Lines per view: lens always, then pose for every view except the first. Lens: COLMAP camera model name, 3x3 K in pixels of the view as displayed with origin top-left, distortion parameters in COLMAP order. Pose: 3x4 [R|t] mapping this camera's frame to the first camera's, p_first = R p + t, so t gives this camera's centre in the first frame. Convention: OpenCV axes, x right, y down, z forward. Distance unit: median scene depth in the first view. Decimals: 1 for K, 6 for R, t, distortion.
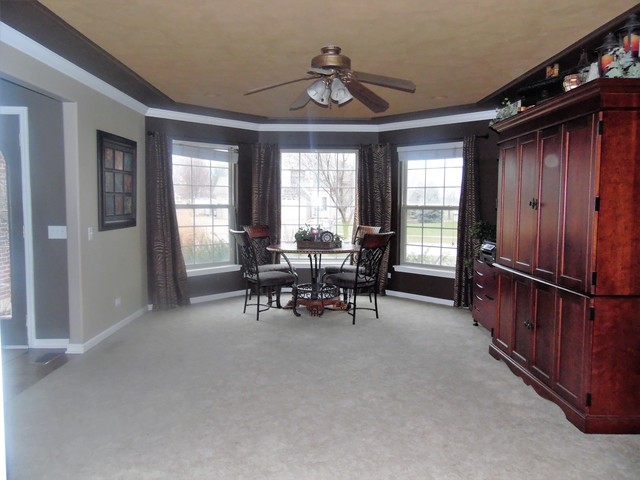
lens RADIAL K [[492.3, 0, 319.4], [0, 492.3, 239.0], [0, 0, 1]] dist [-0.006977, 0.054224]
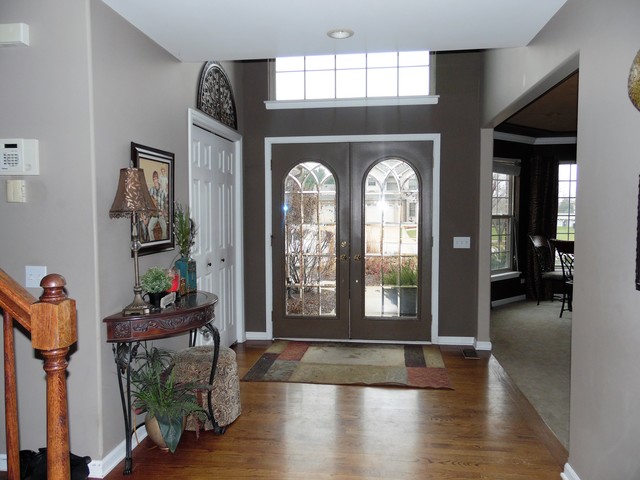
lens RADIAL K [[492.3, 0, 319.8], [0, 492.3, 240.1], [0, 0, 1]] dist [-0.006977, 0.054224]
pose [[0.991557, -0.011147, -0.129194, -0.458980], [0.009127, 0.999827, -0.016215, -0.002038], [0.129352, 0.014899, 0.991487, -0.105353]]
